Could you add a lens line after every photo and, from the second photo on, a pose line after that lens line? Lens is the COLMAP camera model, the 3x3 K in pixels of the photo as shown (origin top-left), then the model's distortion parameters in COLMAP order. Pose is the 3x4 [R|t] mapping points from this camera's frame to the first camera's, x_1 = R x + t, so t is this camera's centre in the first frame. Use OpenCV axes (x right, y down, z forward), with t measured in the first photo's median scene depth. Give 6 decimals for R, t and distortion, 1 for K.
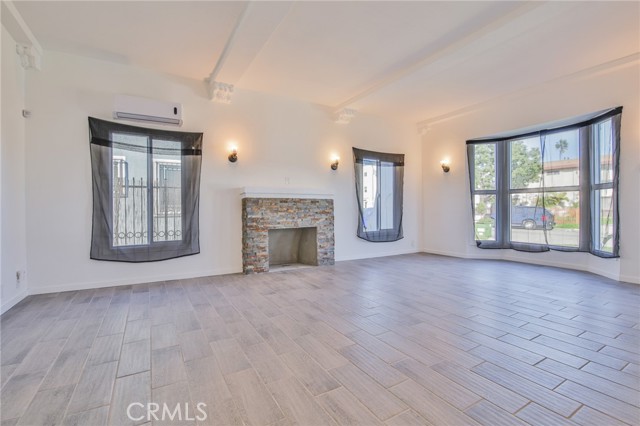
lens RADIAL K [[291.6, 0, 319.9], [0, 291.6, 209.0], [0, 0, 1]] dist [-0.003603, -0.009815]
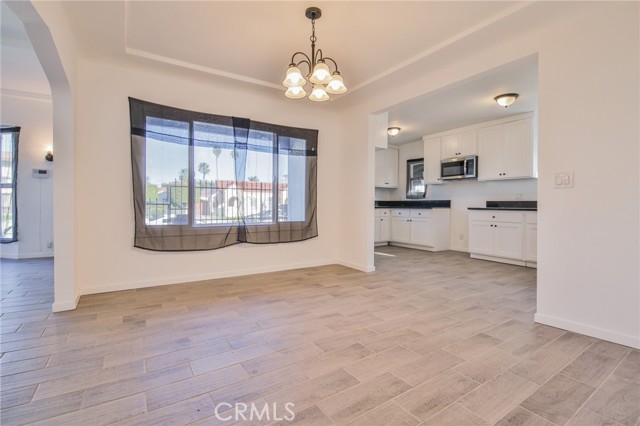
lens RADIAL K [[291.6, 0, 319.9], [0, 291.6, 209.0], [0, 0, 1]] dist [-0.003603, -0.009815]
pose [[-0.044604, -0.008211, 0.998971, -0.284143], [-0.002495, 0.999964, 0.008108, 0.006461], [-0.999002, -0.002130, -0.044623, -0.279984]]
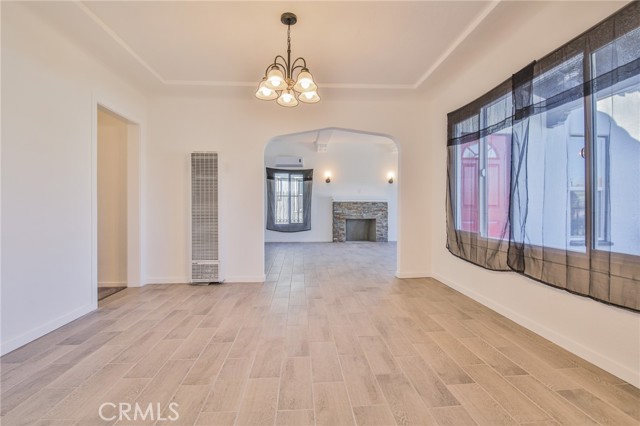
lens RADIAL K [[291.6, 0, 319.9], [0, 291.6, 209.0], [0, 0, 1]] dist [-0.003603, -0.009815]
pose [[0.897324, 0.006881, -0.441318, 0.488785], [-0.005122, 0.999973, 0.005177, -0.001555], [0.441342, -0.002385, 0.897336, -0.716241]]
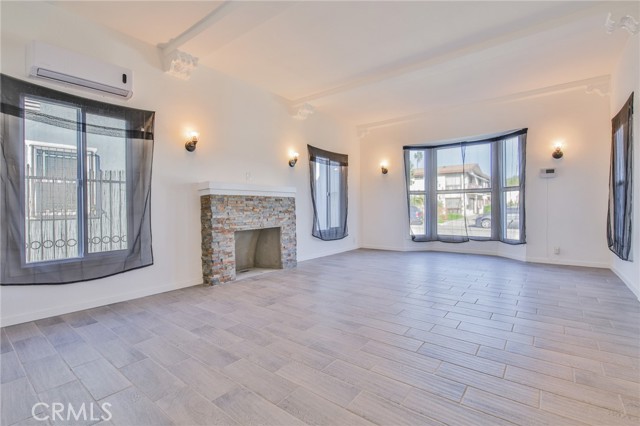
lens RADIAL K [[291.6, 0, 319.9], [0, 291.6, 209.0], [0, 0, 1]] dist [-0.003603, -0.009815]
pose [[0.929902, -0.005727, 0.367762, -0.262990], [0.005038, 0.999983, 0.002833, 0.002052], [-0.367772, -0.000781, 0.929916, 0.097021]]
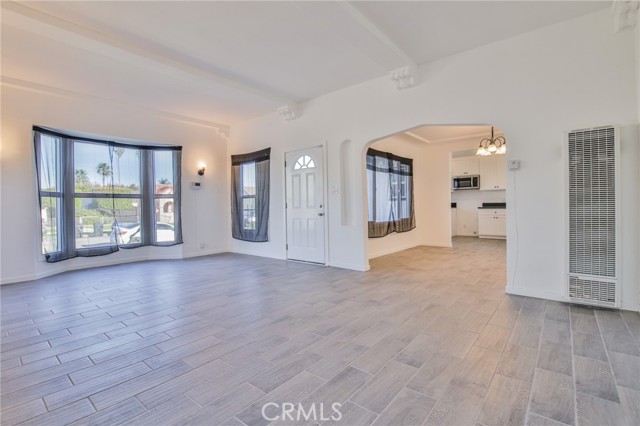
lens RADIAL K [[291.6, 0, 319.9], [0, 291.6, 209.0], [0, 0, 1]] dist [-0.003603, -0.009815]
pose [[-0.337851, 0.007425, 0.941170, -0.583019], [0.020247, 0.999795, -0.000620, -0.000217], [-0.940982, 0.018847, -0.337932, 0.697093]]
